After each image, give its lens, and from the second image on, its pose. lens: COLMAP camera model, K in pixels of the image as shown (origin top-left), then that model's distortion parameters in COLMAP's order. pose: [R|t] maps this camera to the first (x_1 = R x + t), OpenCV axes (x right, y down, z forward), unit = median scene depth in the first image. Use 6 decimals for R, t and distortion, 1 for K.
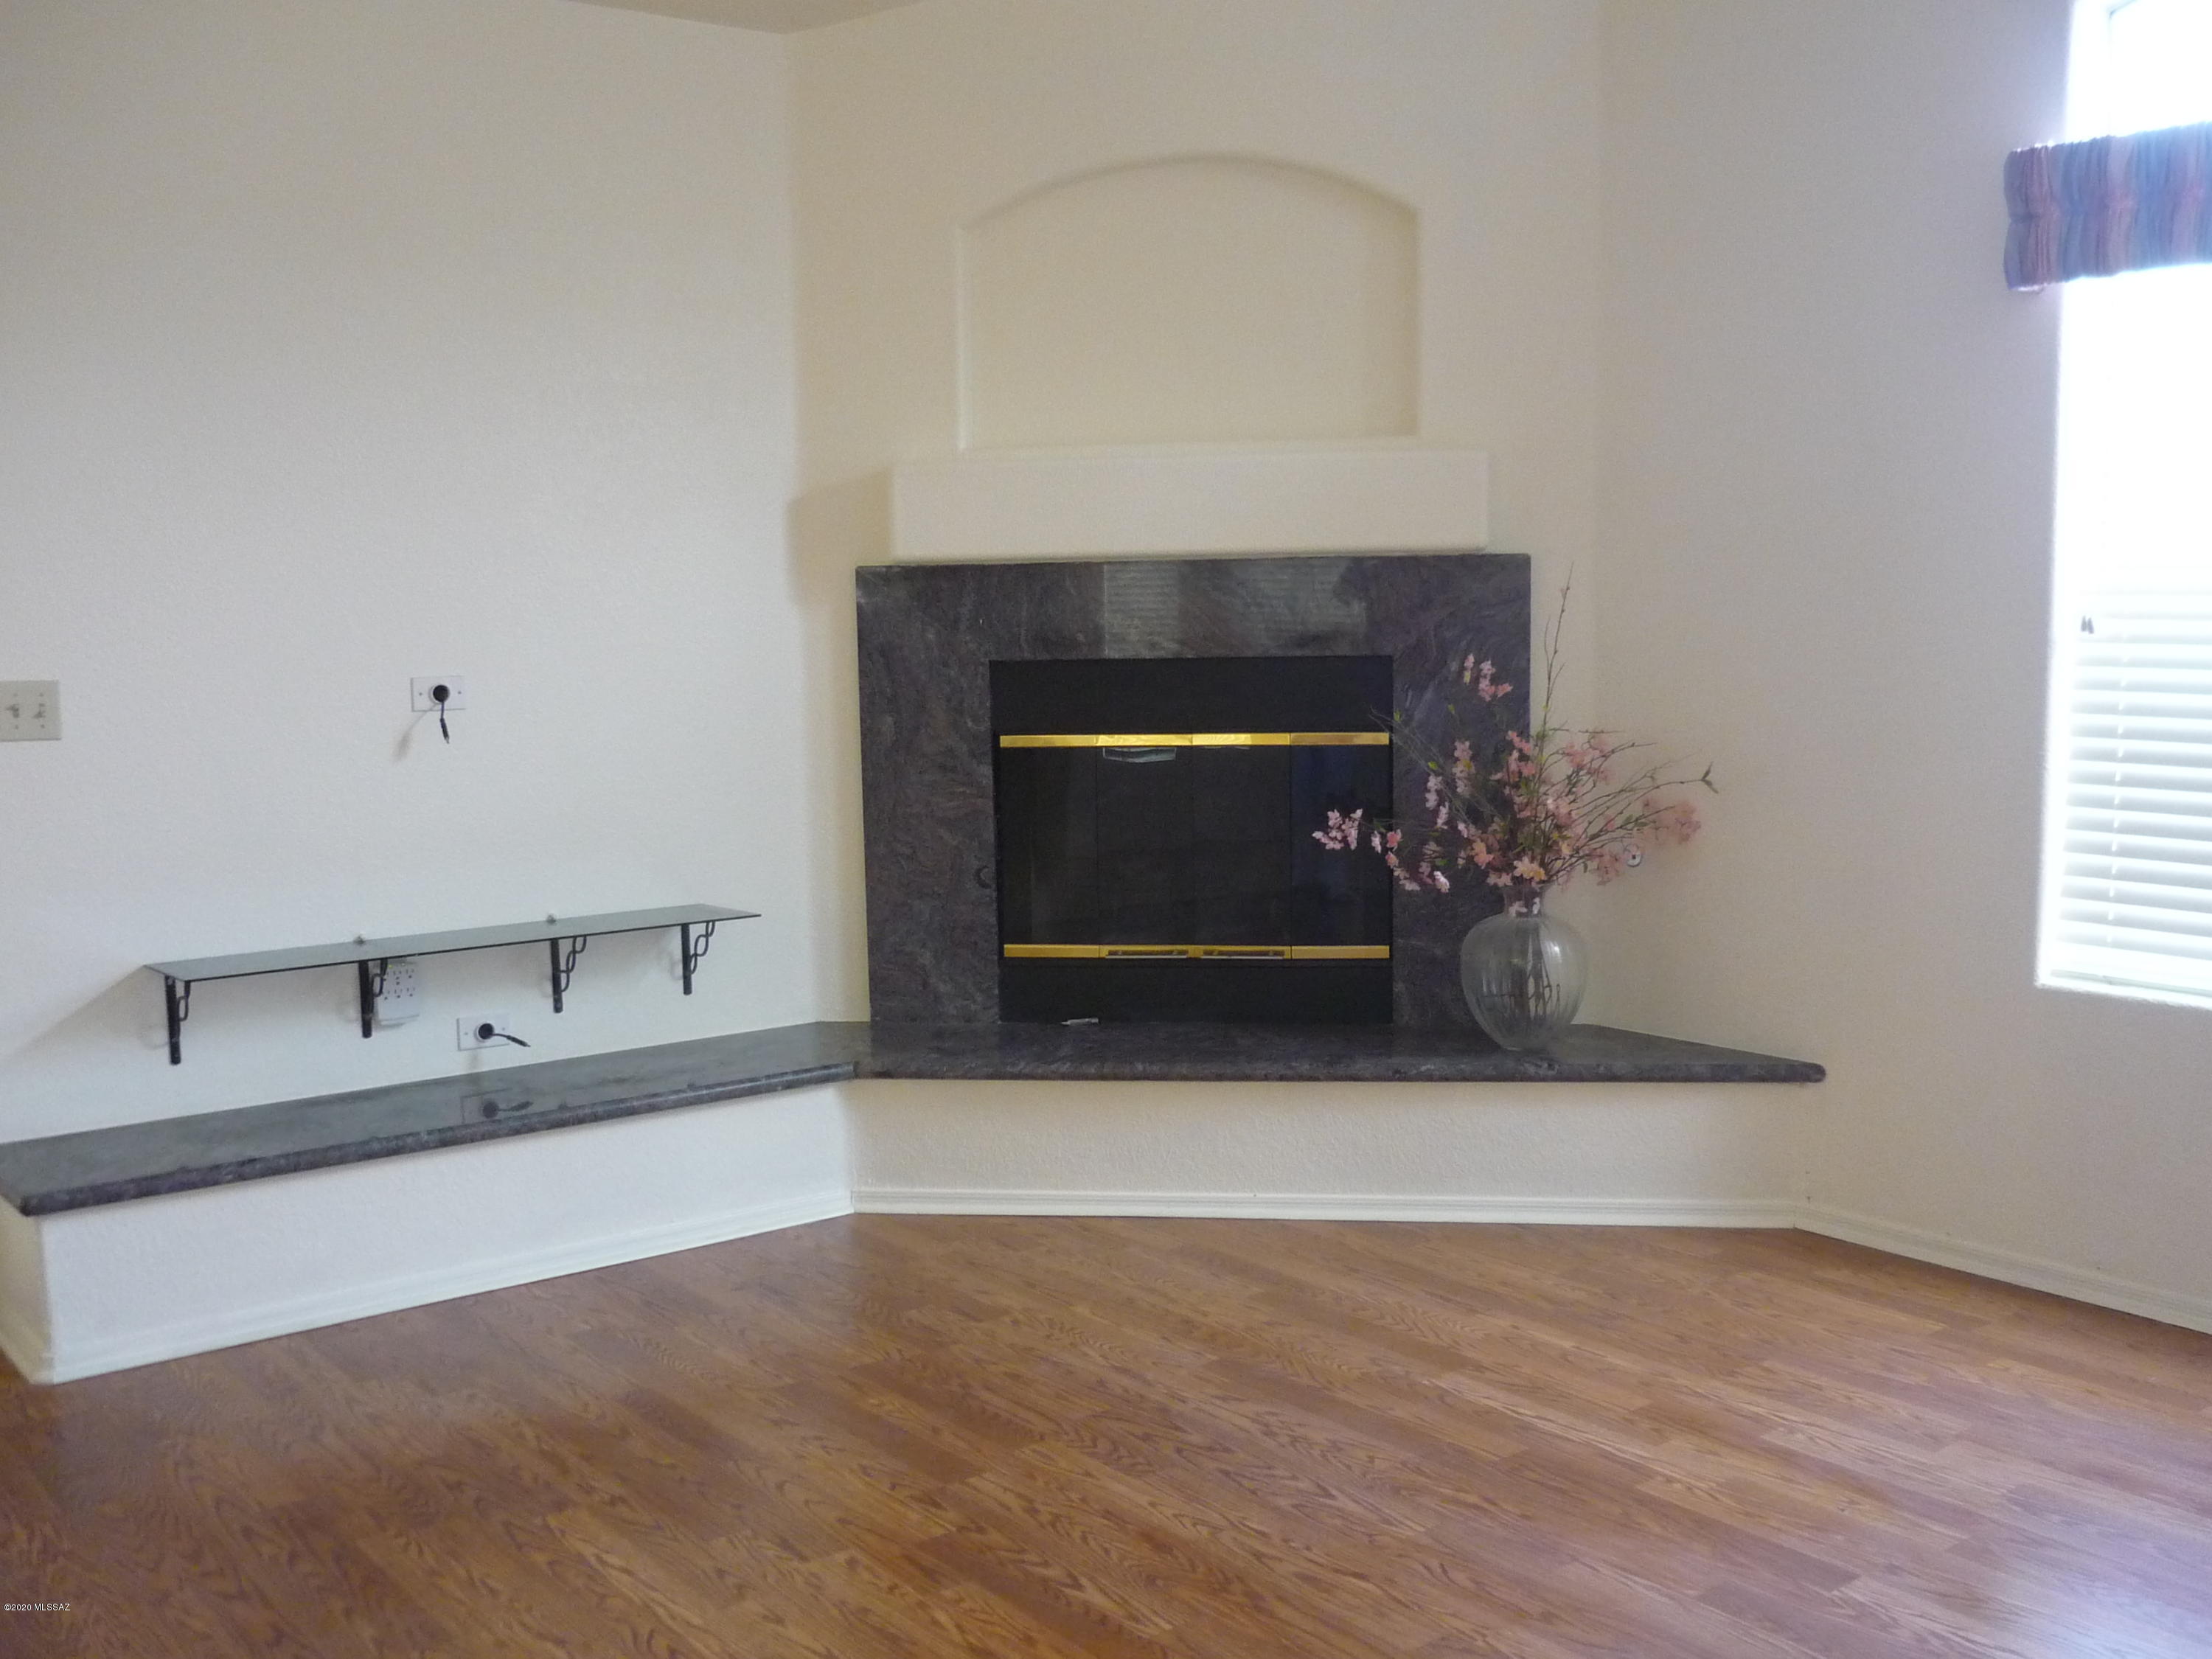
lens RADIAL K [[2228.0, 0, 1101.1], [0, 2228.0, 840.8], [0, 0, 1]] dist [-0.038213, 0.000000]
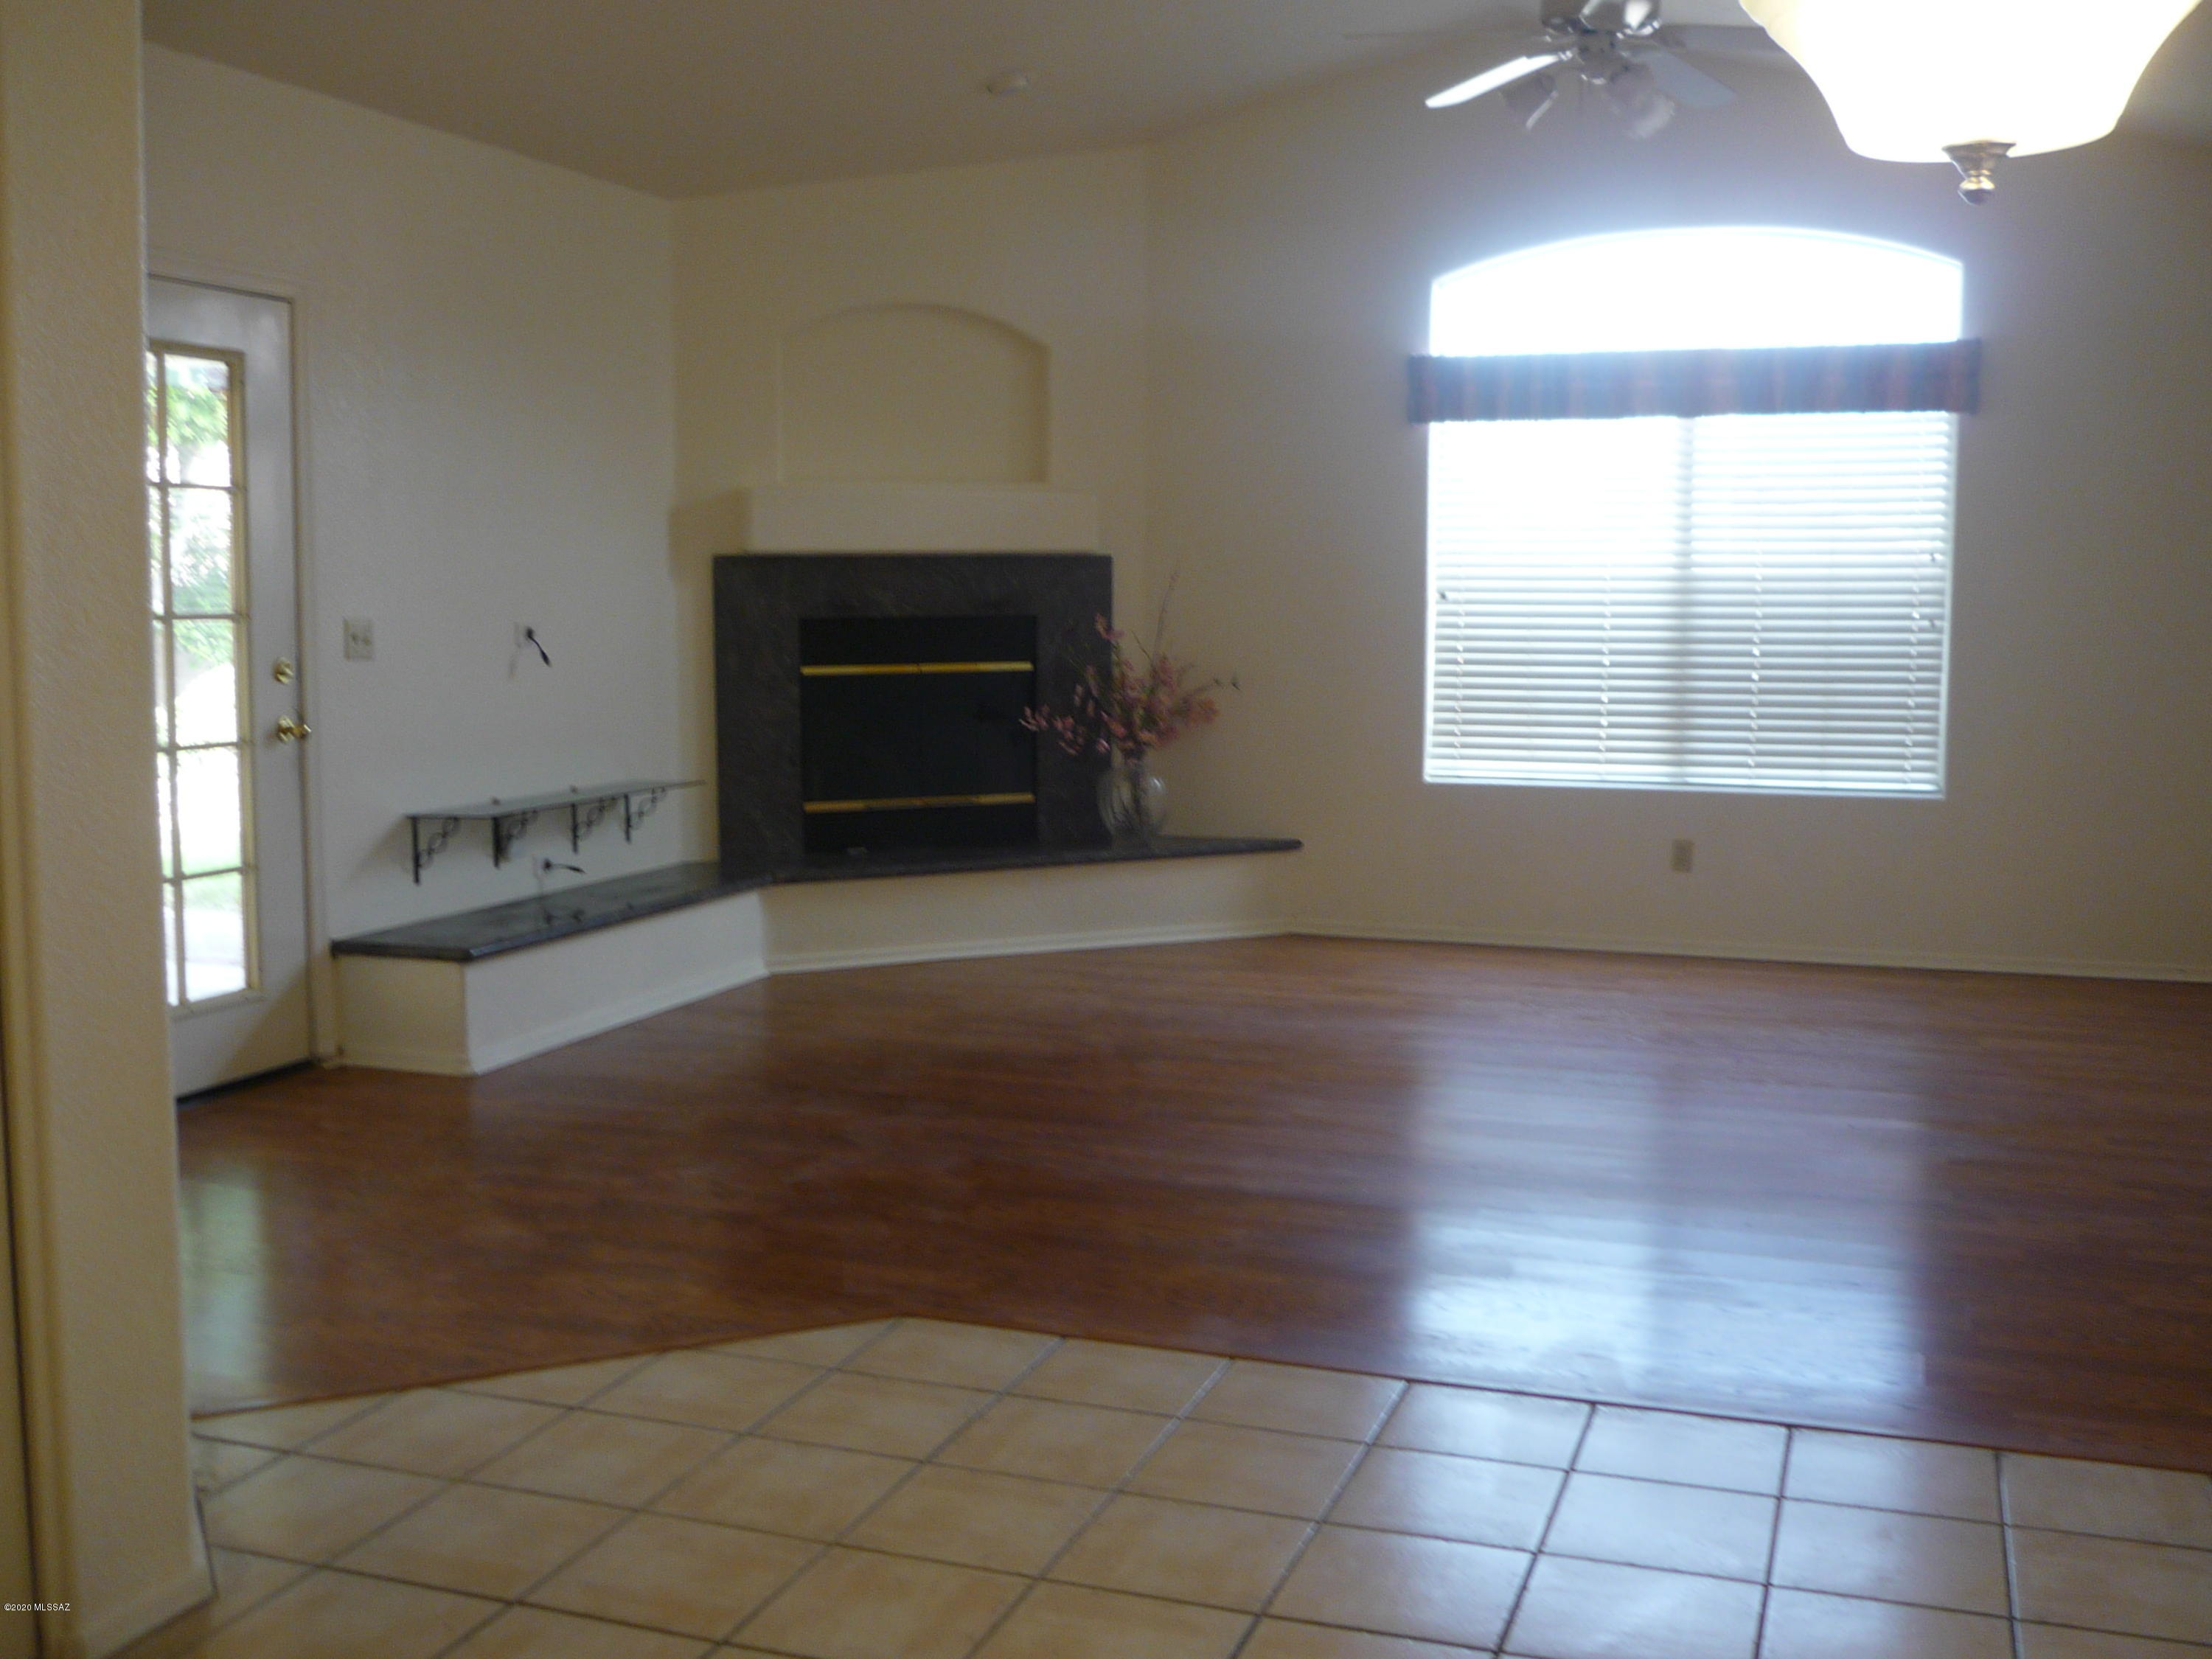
lens RADIAL K [[2228.0, 0, 1108.9], [0, 2228.0, 823.8], [0, 0, 1]] dist [-0.038213, 0.000000]
pose [[0.851586, -0.044391, 0.522333, -0.709239], [0.050220, 0.998734, 0.003003, 0.070670], [-0.521805, 0.023675, 0.852737, -0.437880]]
